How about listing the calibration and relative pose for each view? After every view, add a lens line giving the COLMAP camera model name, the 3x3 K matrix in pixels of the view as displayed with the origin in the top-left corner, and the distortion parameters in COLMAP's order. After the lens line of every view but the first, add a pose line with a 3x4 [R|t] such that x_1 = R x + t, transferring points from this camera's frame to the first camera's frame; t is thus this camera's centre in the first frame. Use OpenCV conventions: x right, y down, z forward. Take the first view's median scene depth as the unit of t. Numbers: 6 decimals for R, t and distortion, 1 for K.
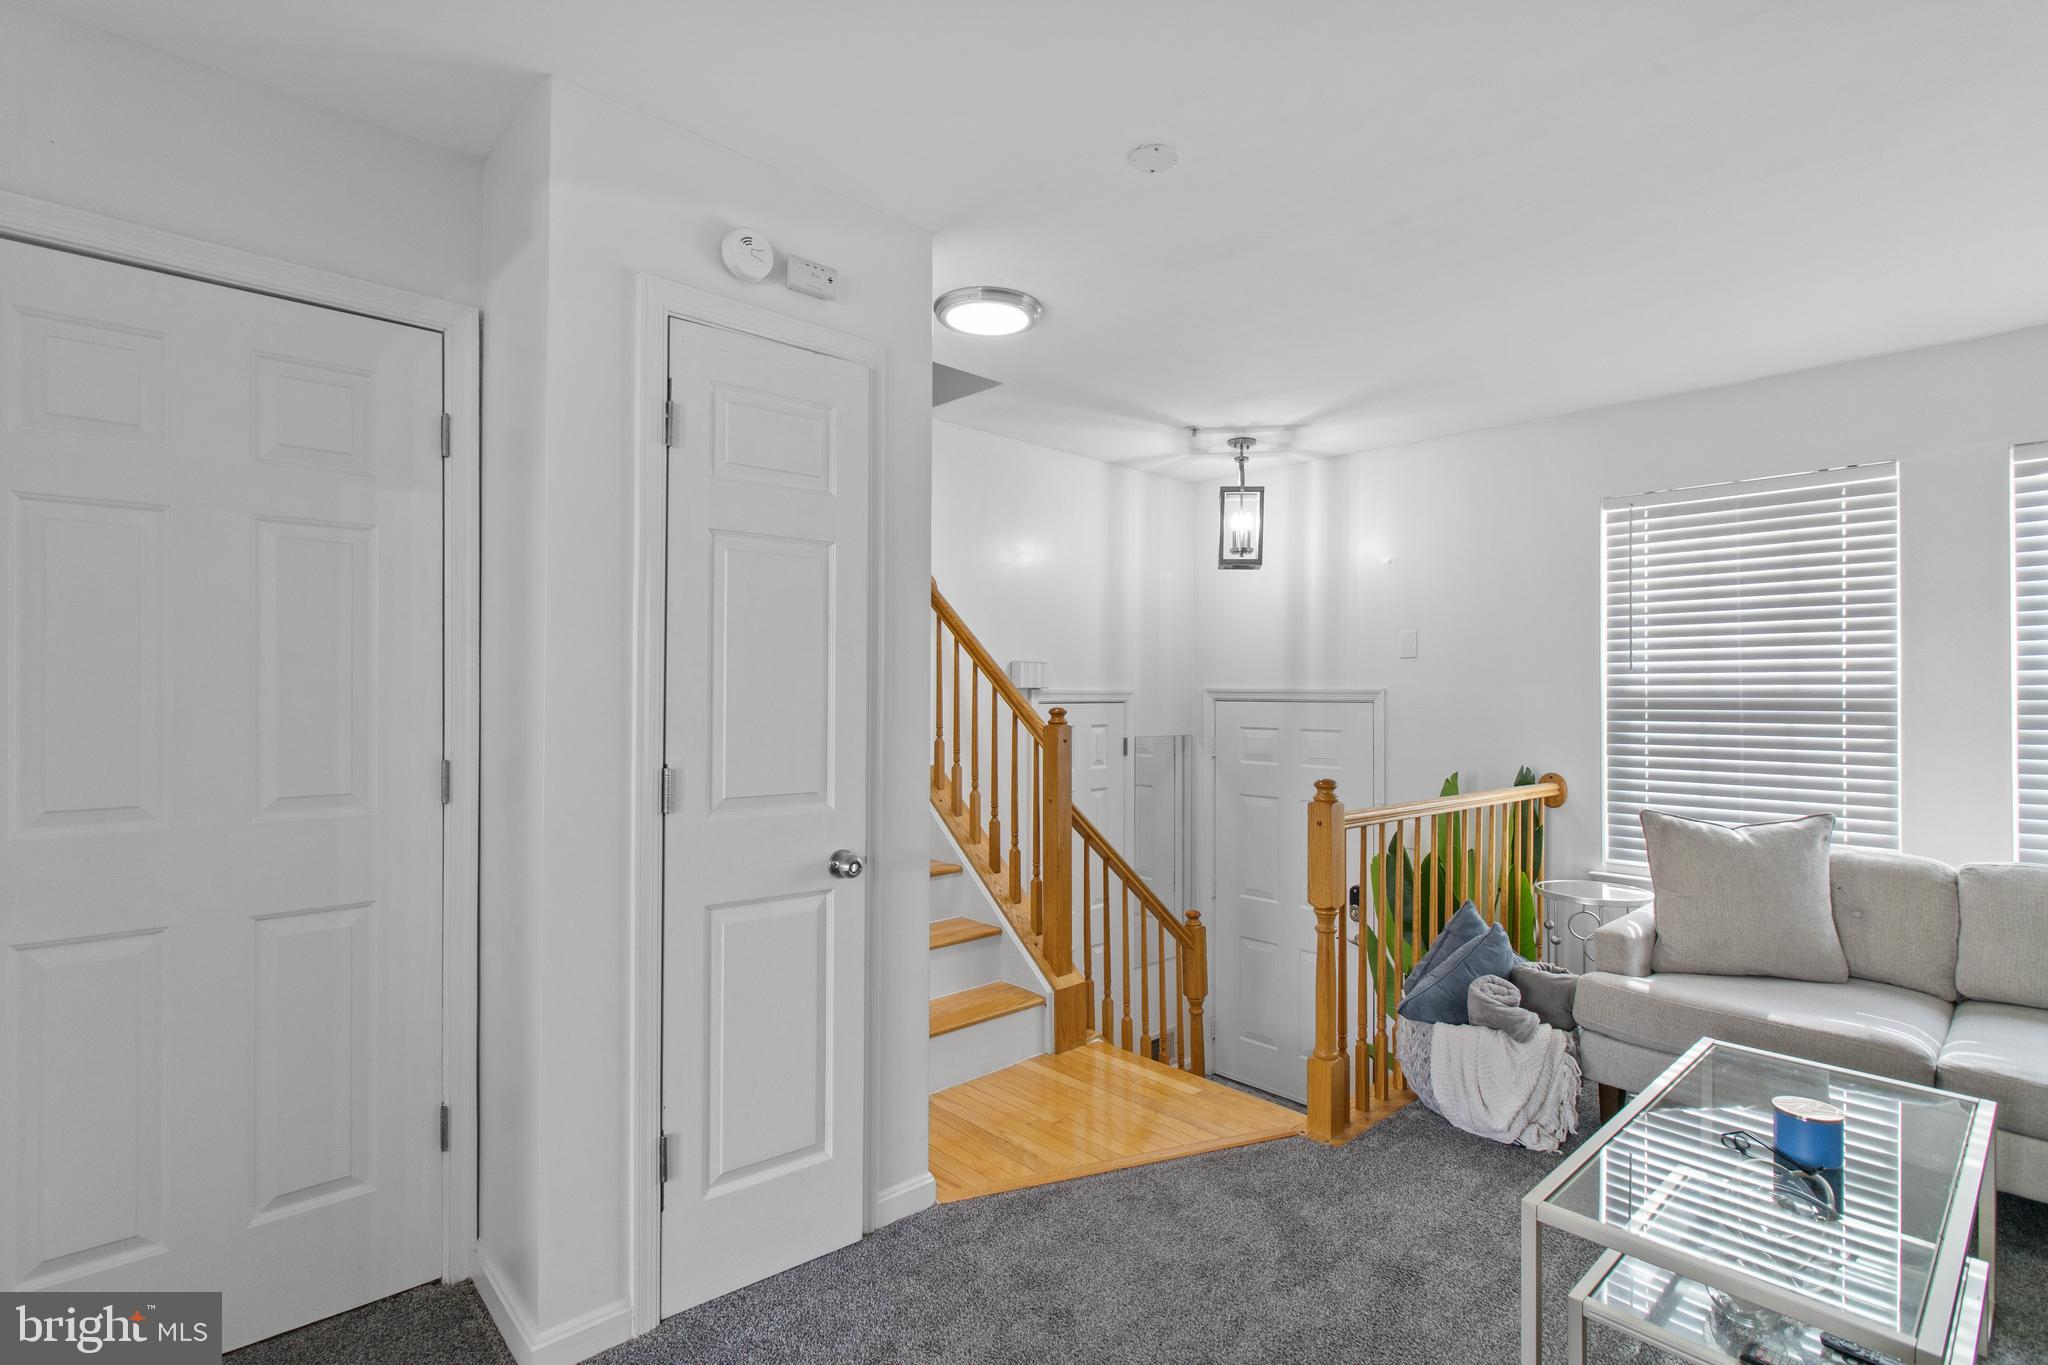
lens RADIAL K [[962.1, 0, 1016.9], [0, 962.1, 711.6], [0, 0, 1]] dist [-0.002280, -0.000643]
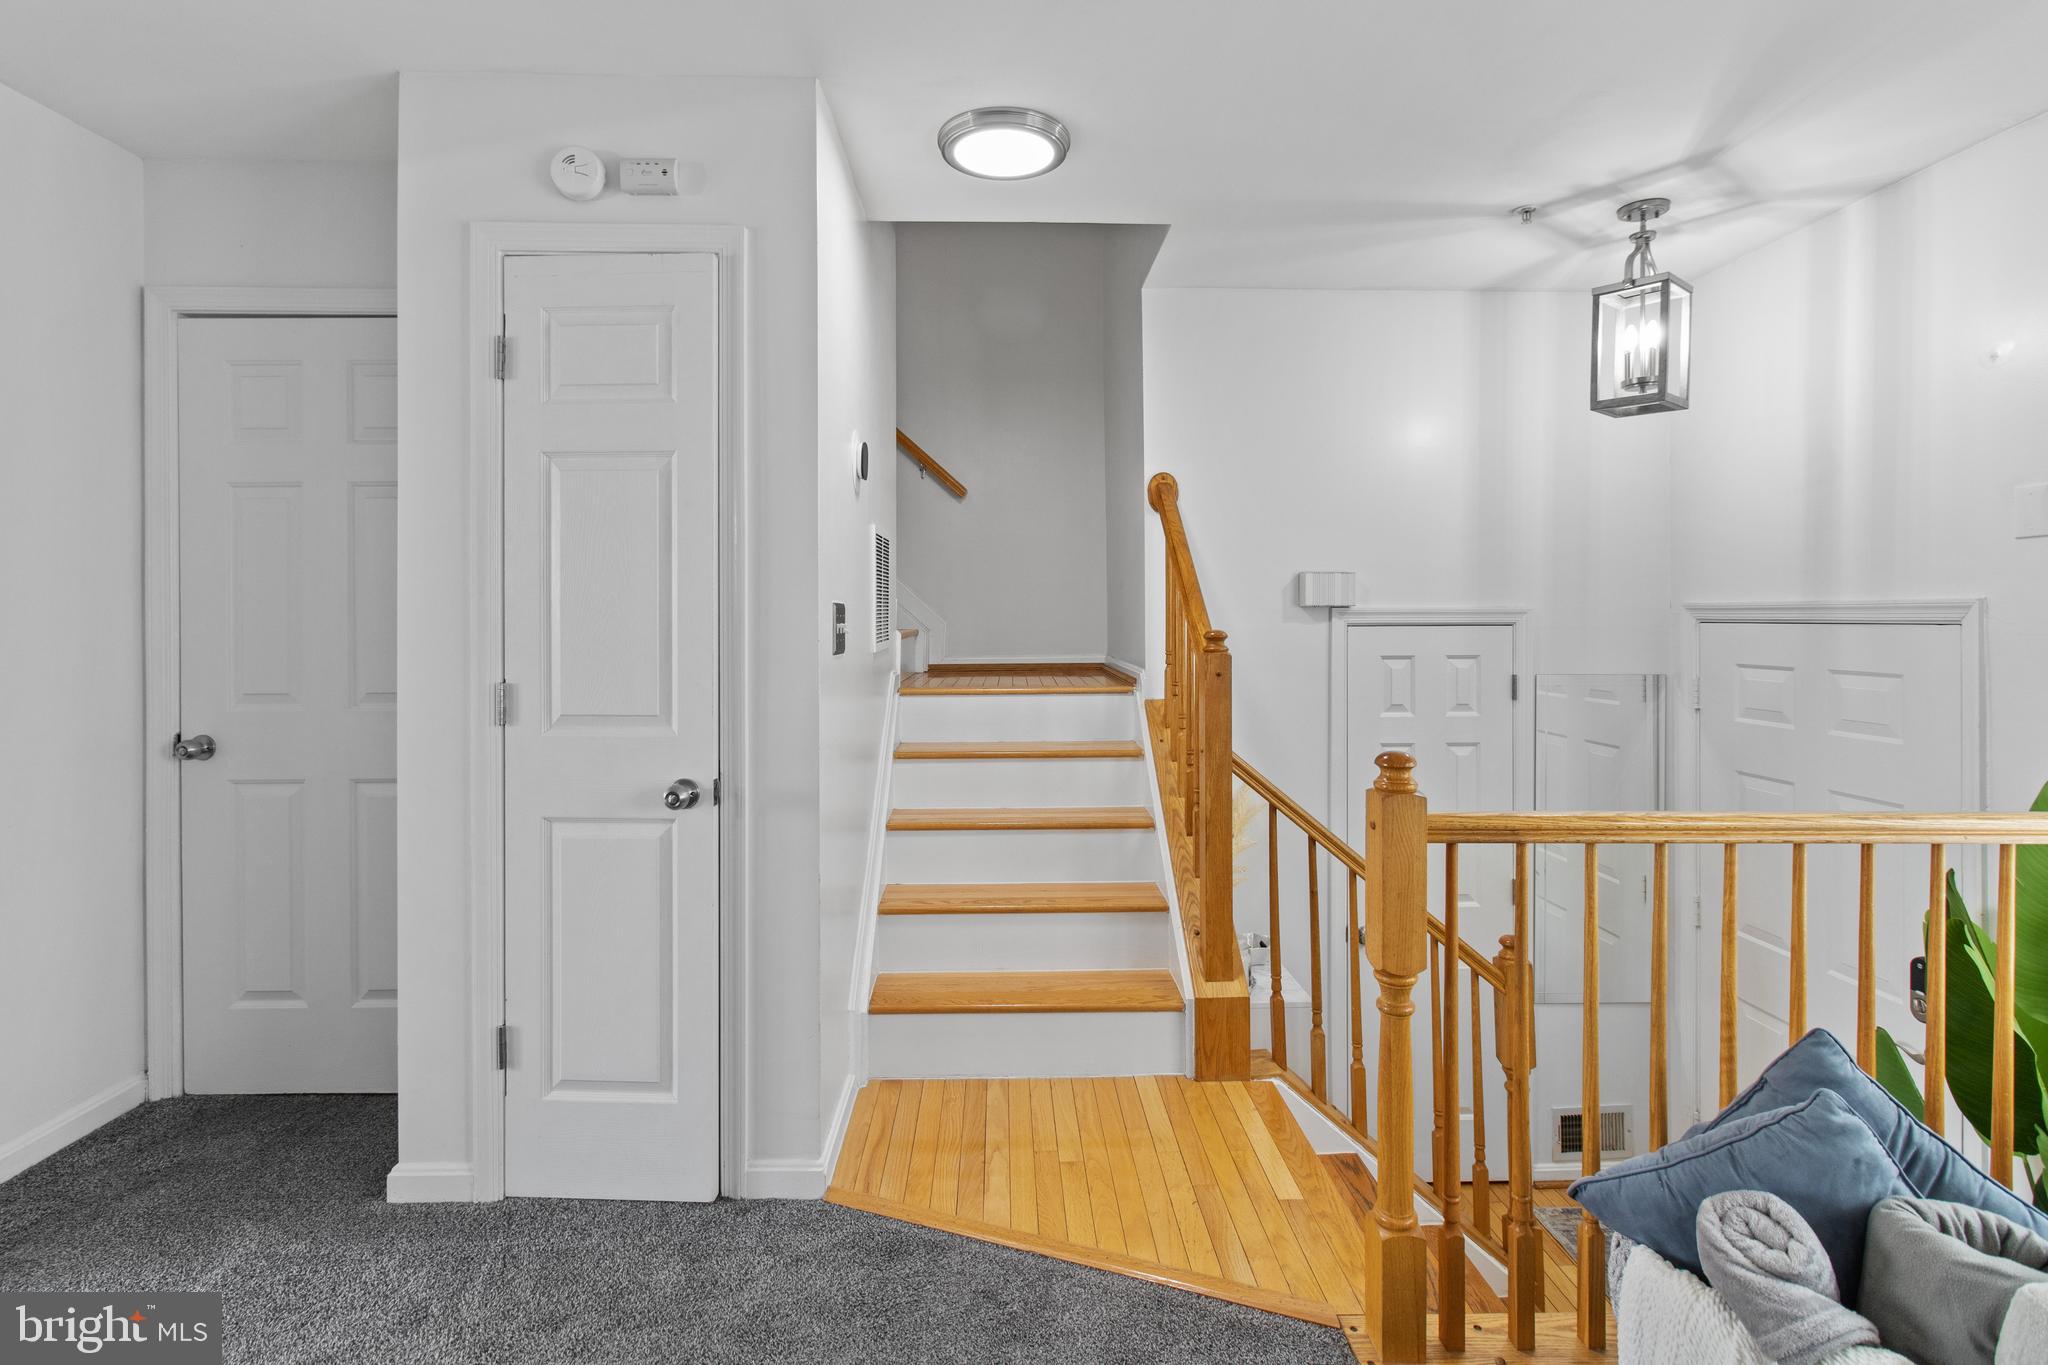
lens RADIAL K [[954.6, 0, 1018.8], [0, 954.6, 643.0], [0, 0, 1]] dist [-0.001621, 0.000063]
pose [[0.749776, 0.013125, -0.661562, 0.519326], [-0.008282, 0.999911, 0.010451, -0.000701], [0.661640, -0.002357, 0.749818, 0.399515]]
